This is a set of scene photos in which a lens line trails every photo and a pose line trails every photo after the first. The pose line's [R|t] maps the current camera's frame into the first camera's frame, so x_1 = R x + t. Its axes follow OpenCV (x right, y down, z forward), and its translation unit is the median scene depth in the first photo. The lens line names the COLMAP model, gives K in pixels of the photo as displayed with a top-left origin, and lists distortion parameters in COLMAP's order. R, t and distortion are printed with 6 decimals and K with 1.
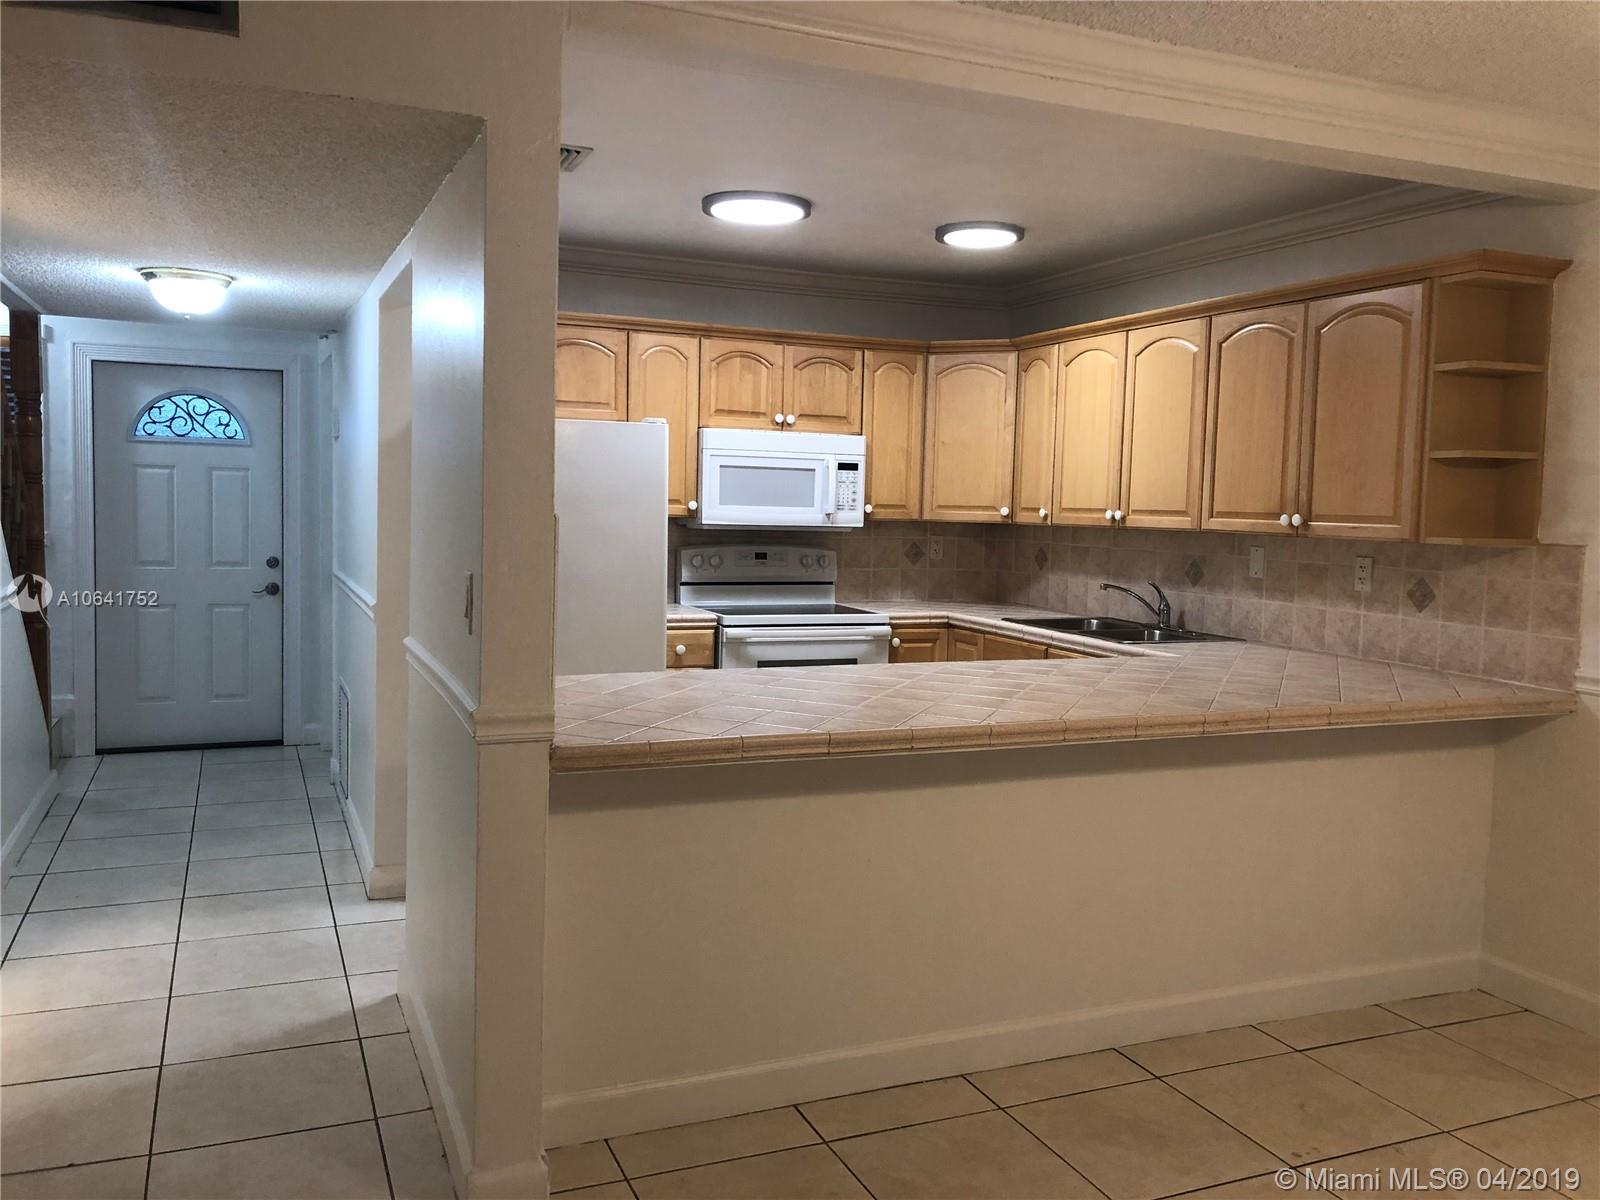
lens RADIAL K [[1291.8, 0, 802.6], [0, 1291.8, 596.5], [0, 0, 1]] dist [0.118426, -0.195680]
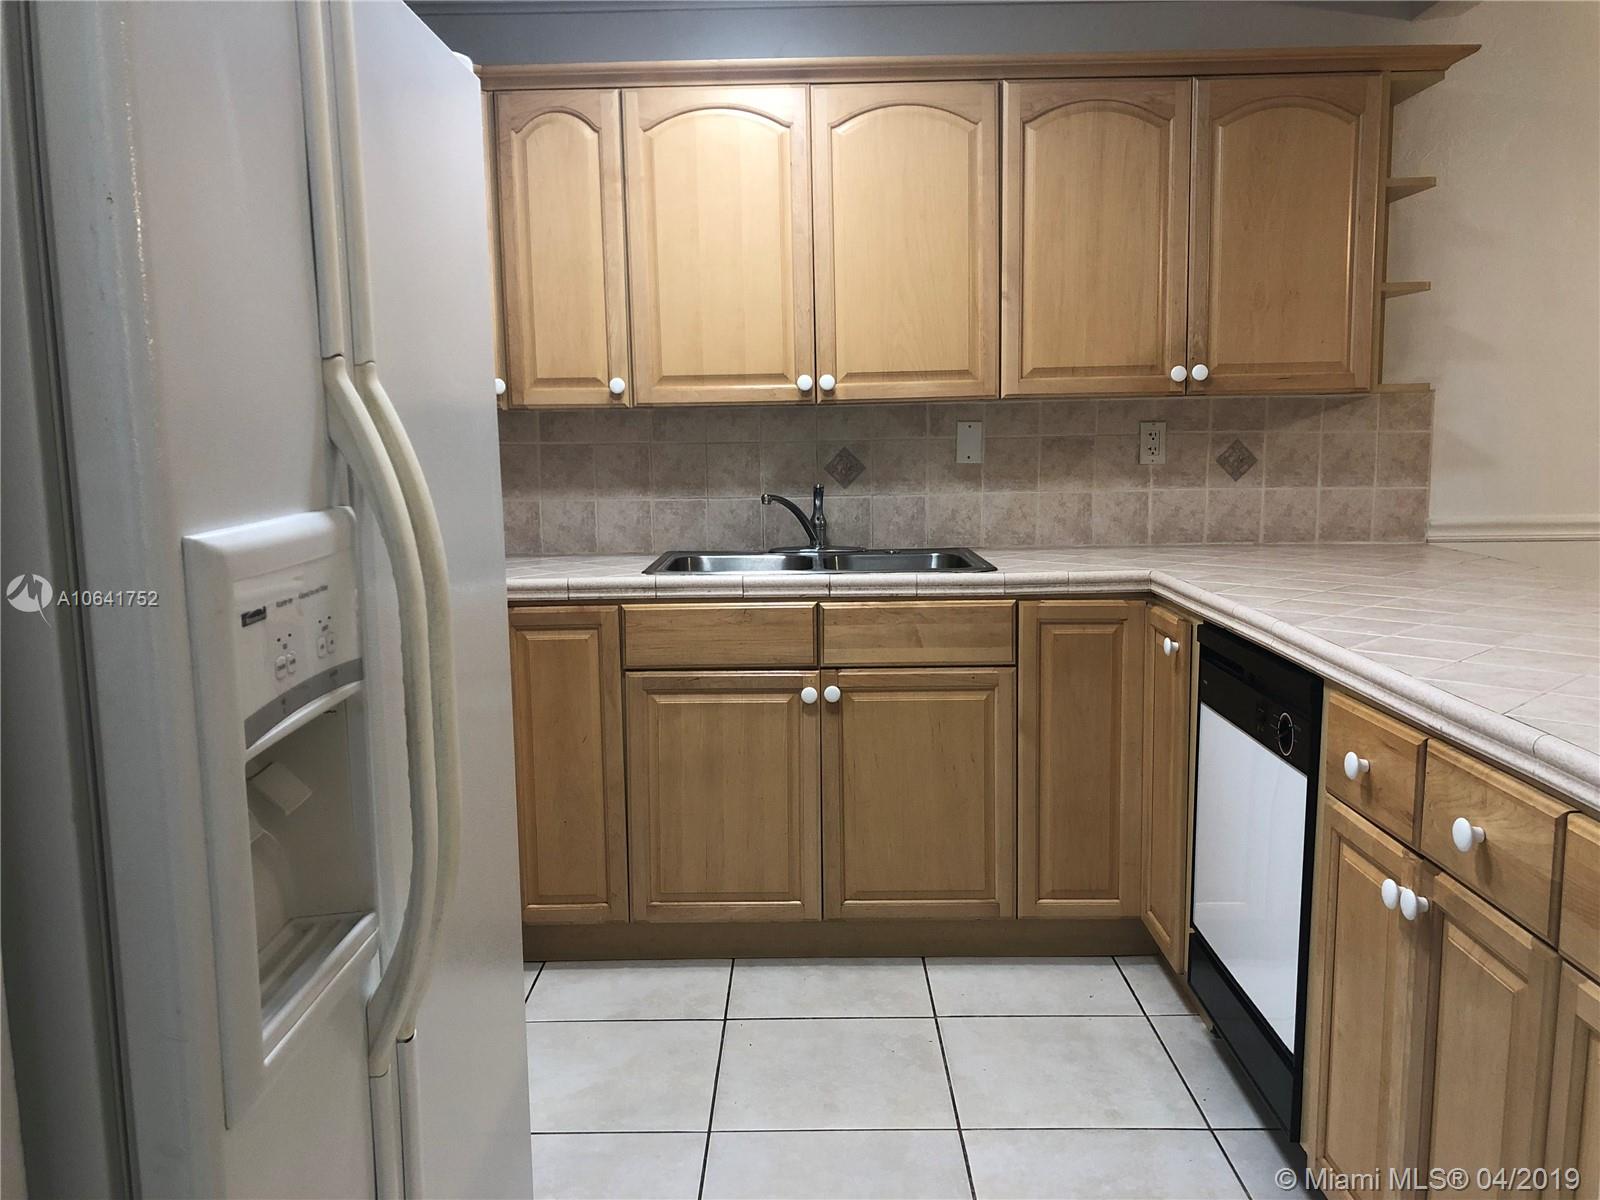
lens RADIAL K [[1291.8, 0, 802.6], [0, 1291.8, 596.5], [0, 0, 1]] dist [0.118426, -0.195680]
pose [[0.406717, -0.154904, 0.900325, -0.325882], [0.095665, 0.987323, 0.126656, -0.036925], [-0.908531, 0.034616, 0.416380, 0.683432]]
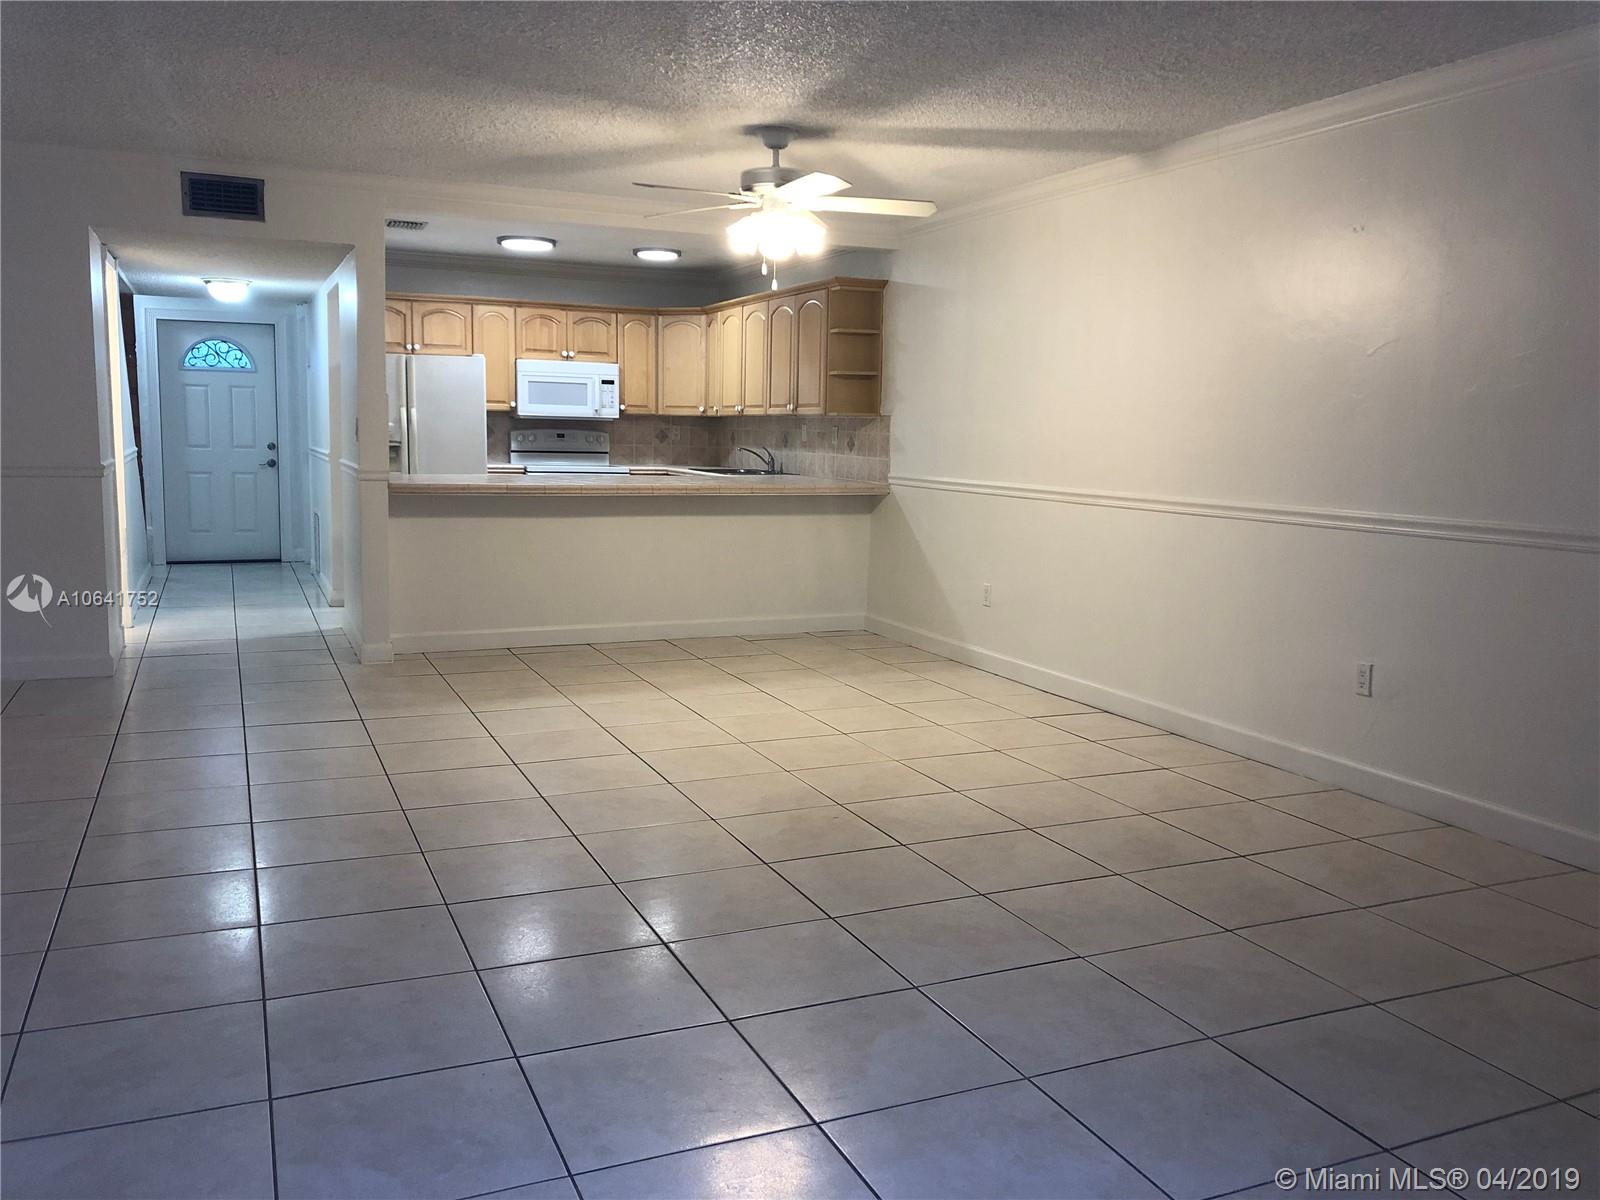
lens RADIAL K [[1306.4, 0, 800.0], [0, 1306.4, 600.0], [0, 0, 1]] dist [0.094233, -0.213706]
pose [[0.999975, -0.005154, 0.004858, 0.288469], [0.004886, 0.998546, 0.053685, 0.098390], [-0.005128, -0.053660, 0.998546, -0.773921]]
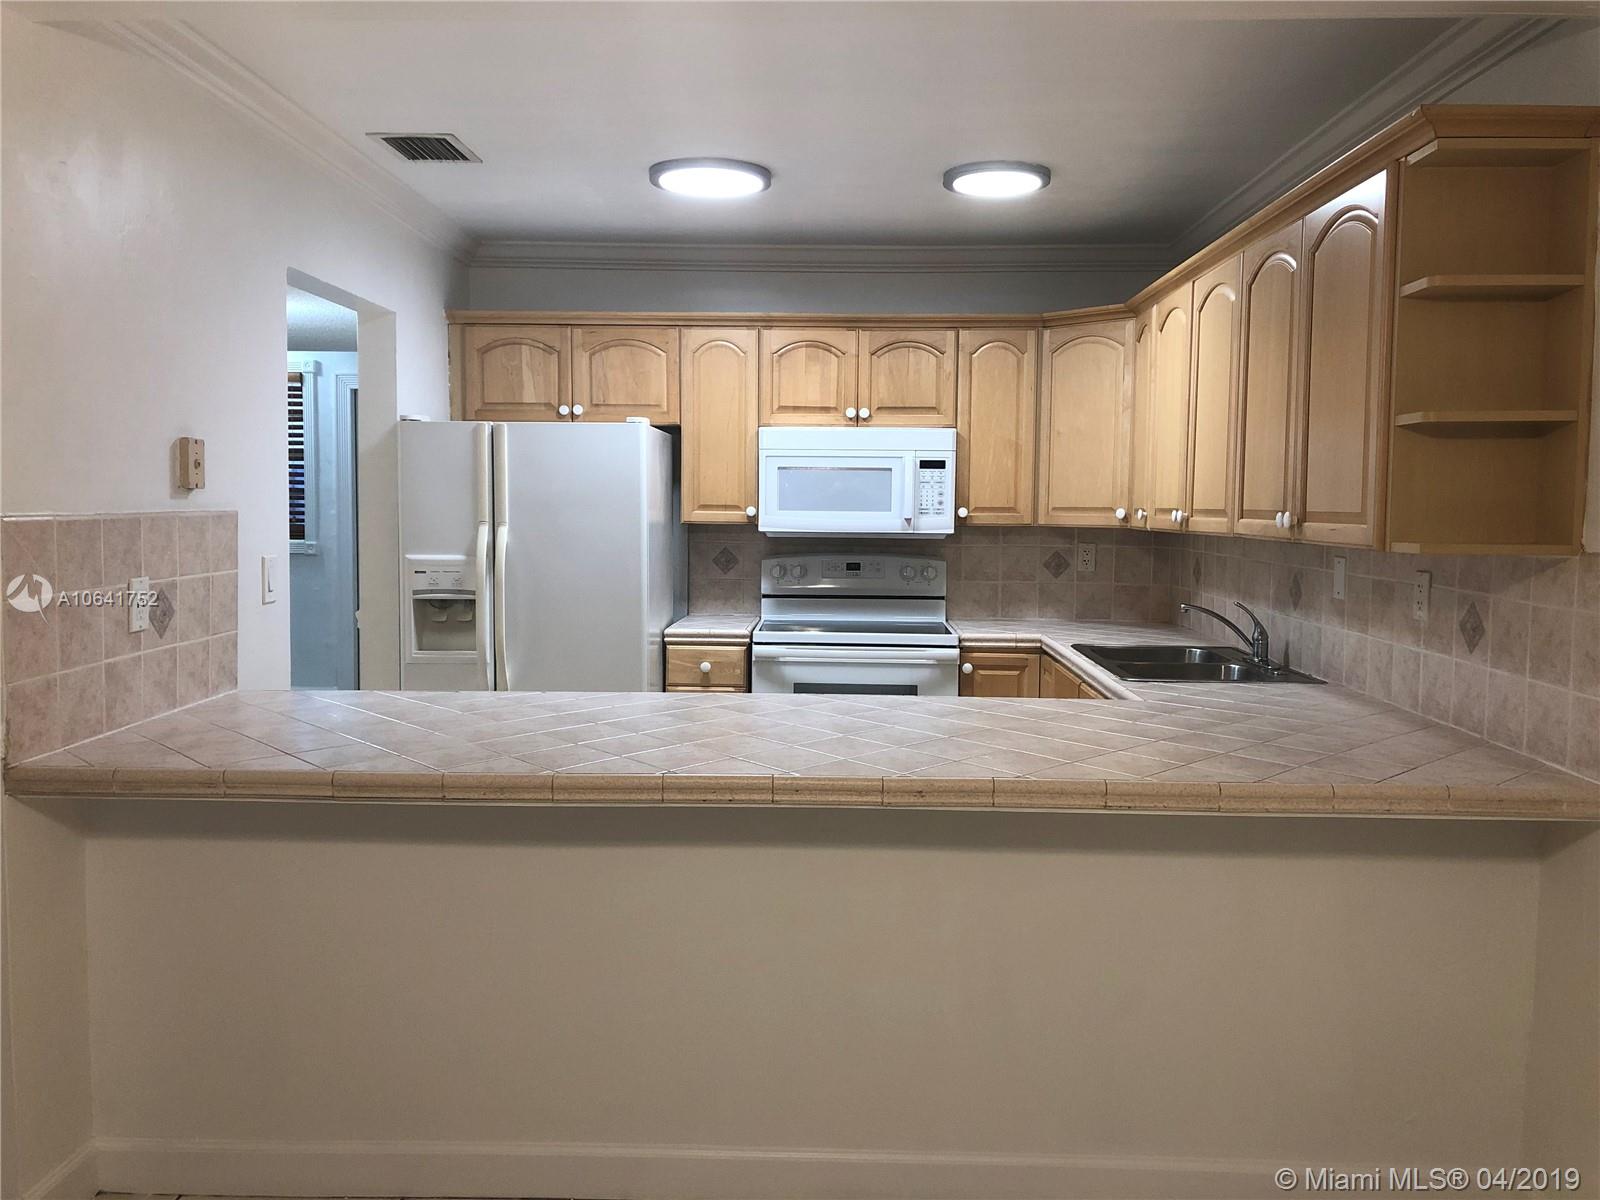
lens RADIAL K [[1291.8, 0, 802.6], [0, 1291.8, 596.5], [0, 0, 1]] dist [0.118426, -0.195680]
pose [[0.906680, 0.014952, -0.421553, 0.335066], [-0.018722, 0.999813, -0.004804, -0.005861], [0.421403, 0.012248, 0.906791, 0.178686]]
